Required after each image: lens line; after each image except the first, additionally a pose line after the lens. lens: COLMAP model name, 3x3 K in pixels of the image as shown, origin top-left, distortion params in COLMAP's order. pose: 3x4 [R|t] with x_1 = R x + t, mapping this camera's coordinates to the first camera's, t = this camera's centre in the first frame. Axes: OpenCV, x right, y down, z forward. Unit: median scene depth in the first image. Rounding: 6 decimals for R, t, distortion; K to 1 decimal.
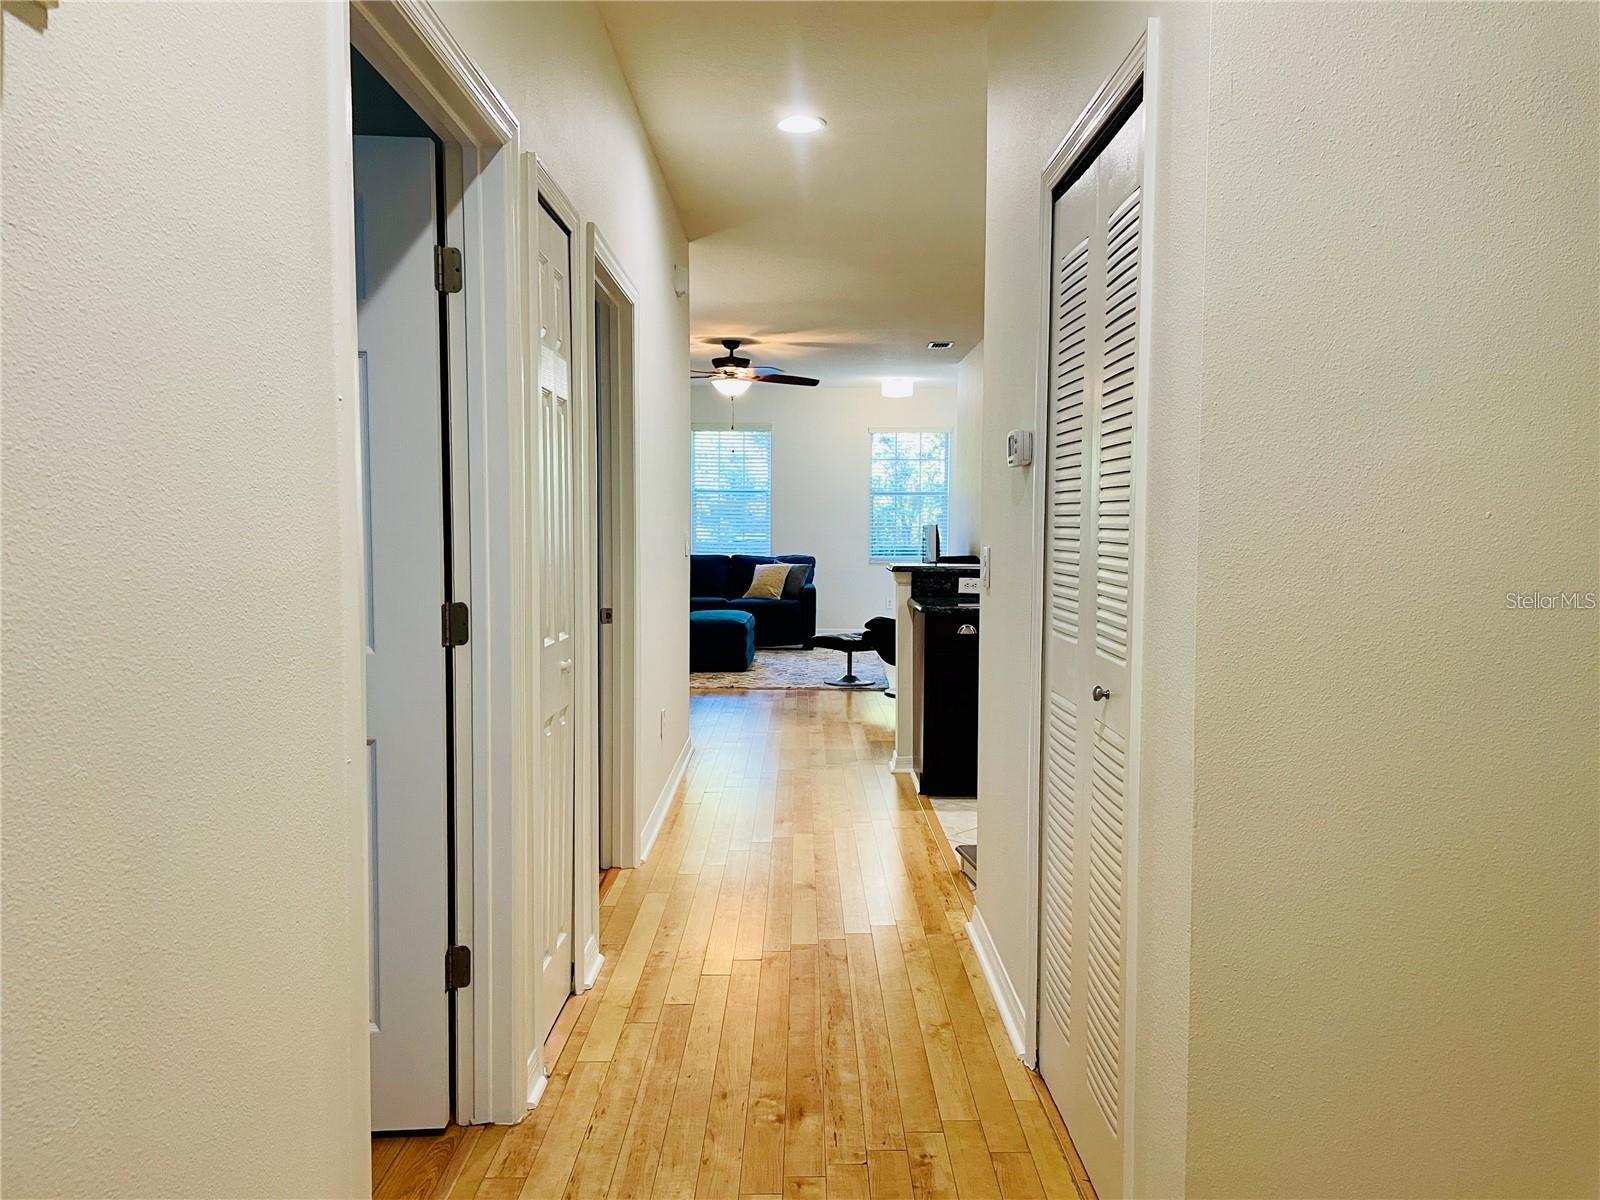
lens RADIAL K [[1235.8, 0, 789.9], [0, 1235.8, 593.3], [0, 0, 1]] dist [0.098434, -0.169615]
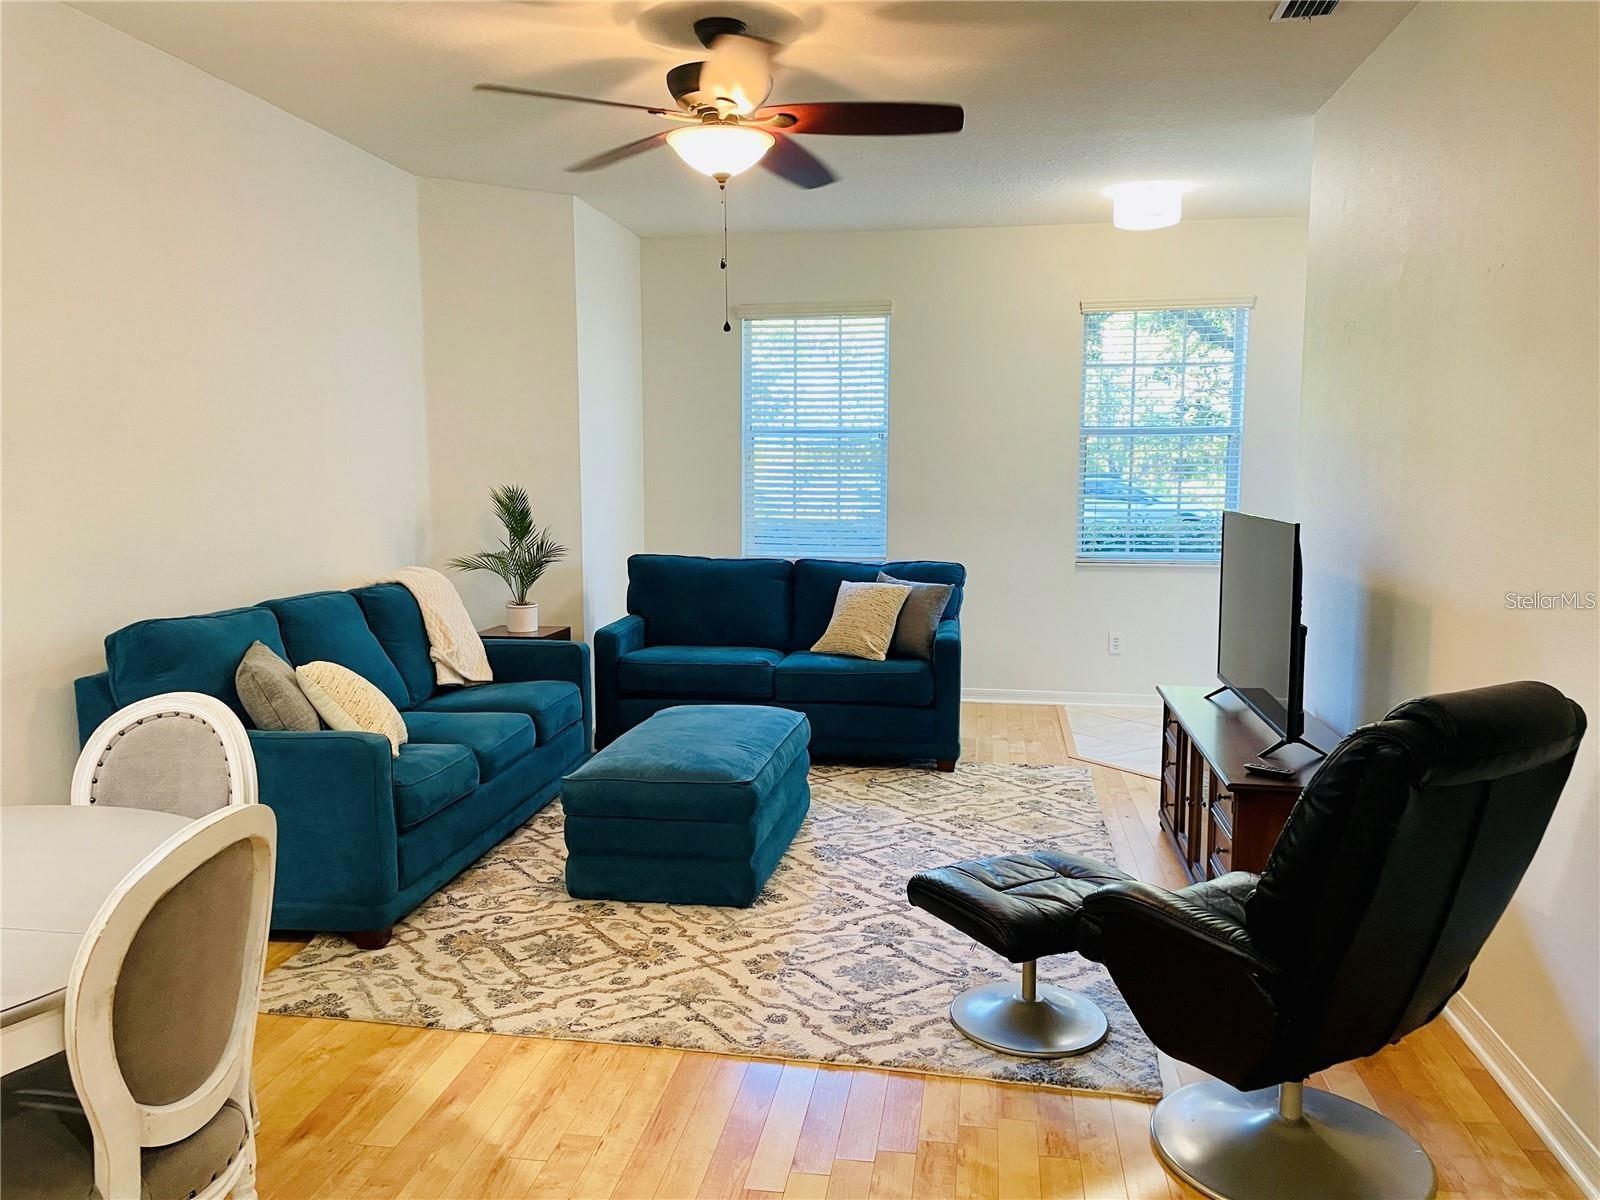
lens RADIAL K [[1235.8, 0, 789.9], [0, 1235.8, 593.3], [0, 0, 1]] dist [0.098434, -0.169615]
pose [[0.989217, 0.022948, -0.144650, 0.024164], [-0.015169, 0.998390, 0.054656, -0.046014], [0.145671, -0.051873, 0.987972, 0.520013]]
